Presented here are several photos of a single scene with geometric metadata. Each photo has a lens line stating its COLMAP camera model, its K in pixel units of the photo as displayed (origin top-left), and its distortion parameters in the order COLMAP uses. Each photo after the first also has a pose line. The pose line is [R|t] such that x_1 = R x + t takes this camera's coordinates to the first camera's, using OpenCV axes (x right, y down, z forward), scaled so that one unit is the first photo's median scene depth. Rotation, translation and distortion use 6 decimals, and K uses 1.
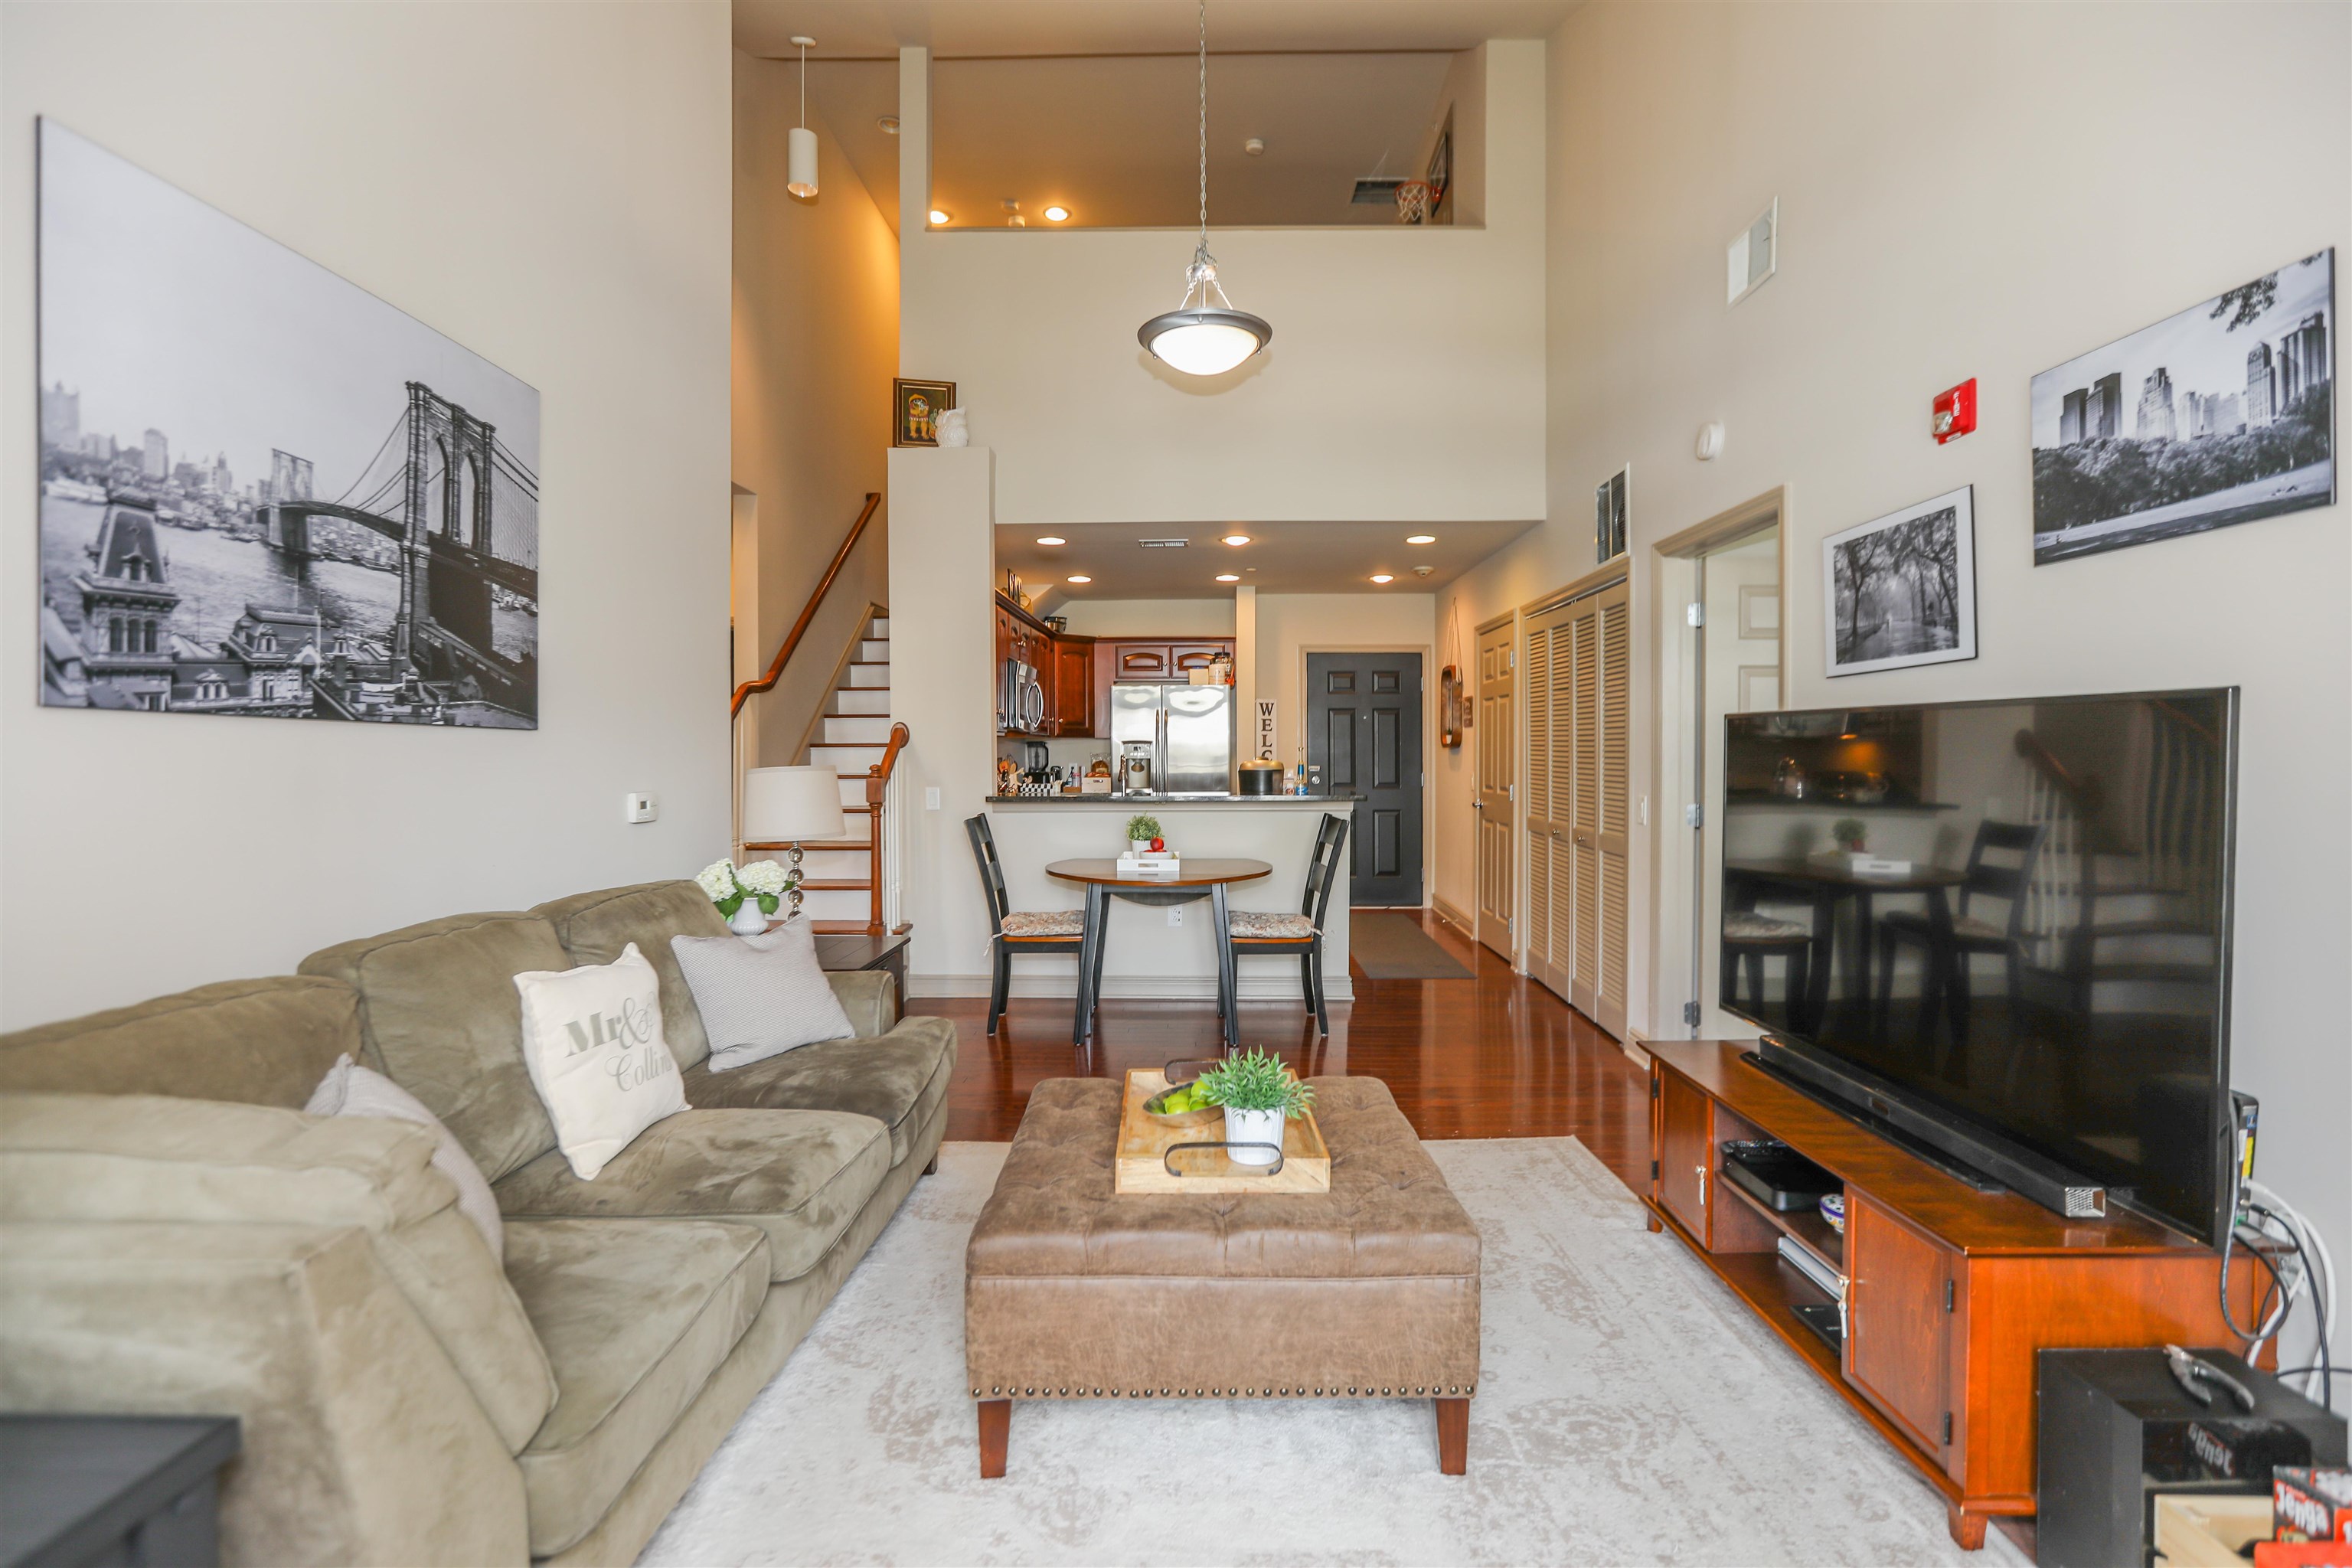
lens RADIAL K [[1072.8, 0, 1179.1], [0, 1072.8, 768.7], [0, 0, 1]] dist [-0.023587, -0.000158]
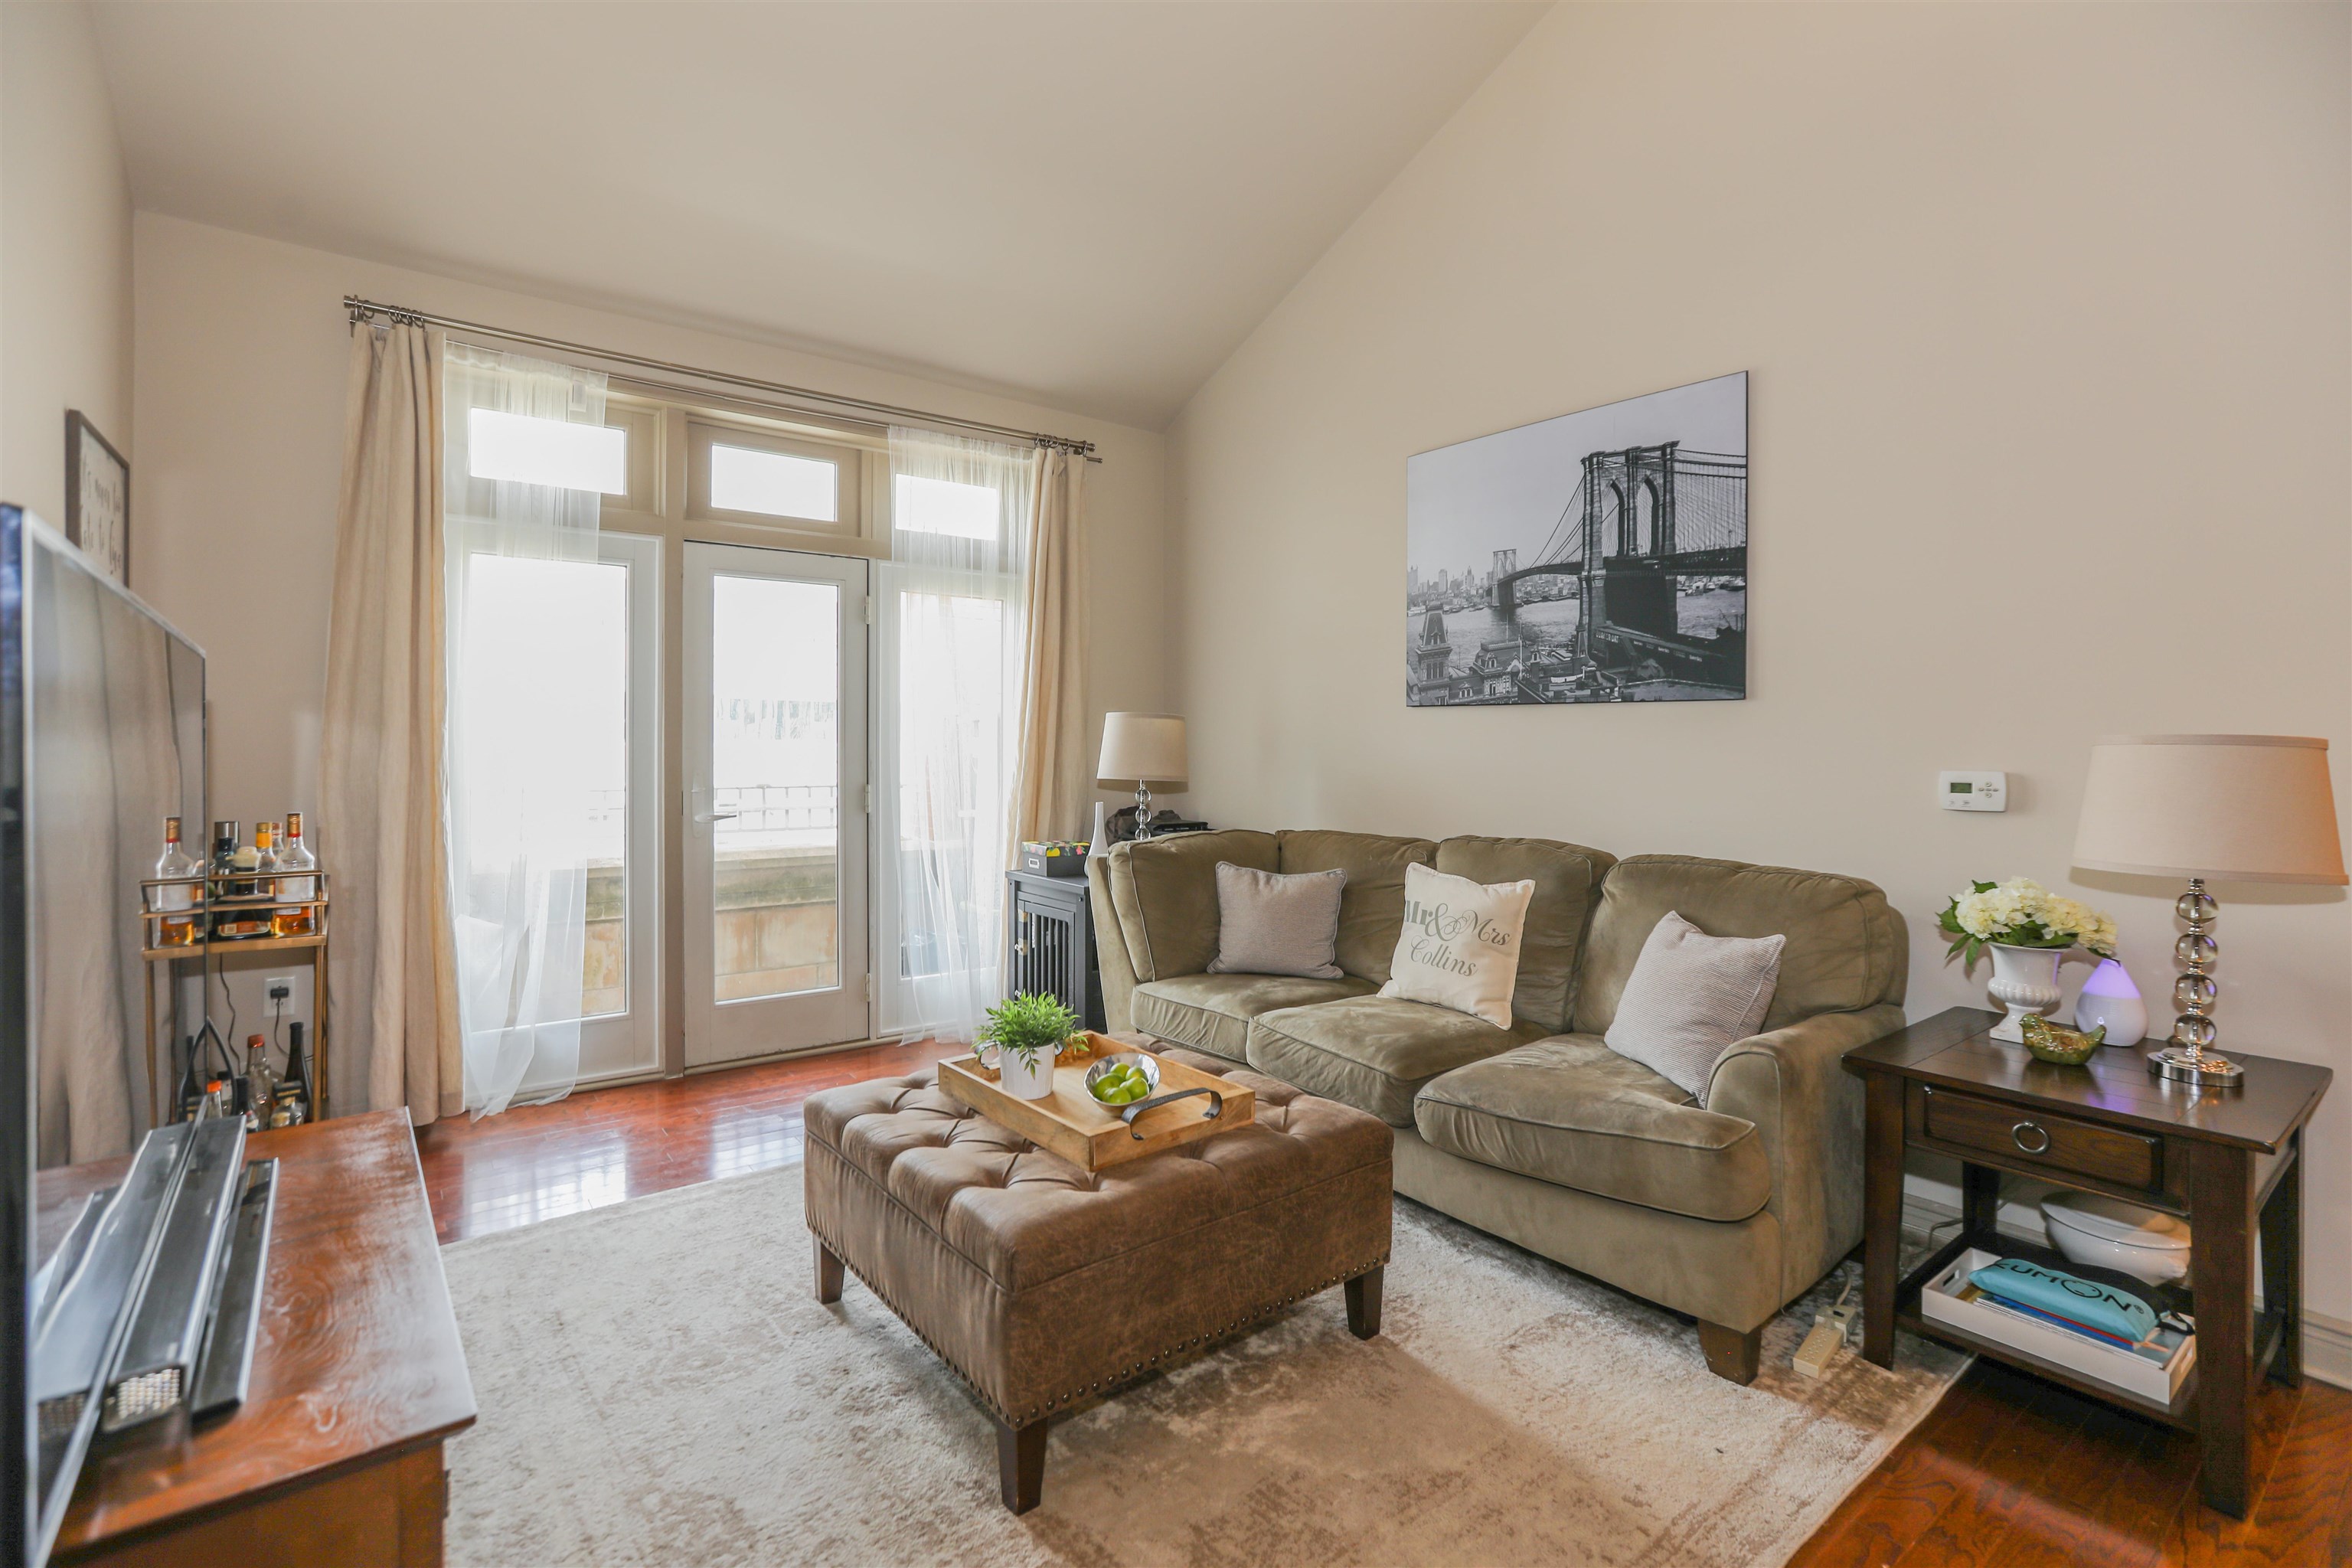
lens RADIAL K [[1072.8, 0, 1178.0], [0, 1072.8, 766.2], [0, 0, 1]] dist [-0.023587, -0.000158]
pose [[-0.776893, 0.006146, -0.629603, 0.178594], [-0.015939, 0.999440, 0.029424, 0.002525], [0.629431, 0.032895, -0.776360, 0.547050]]
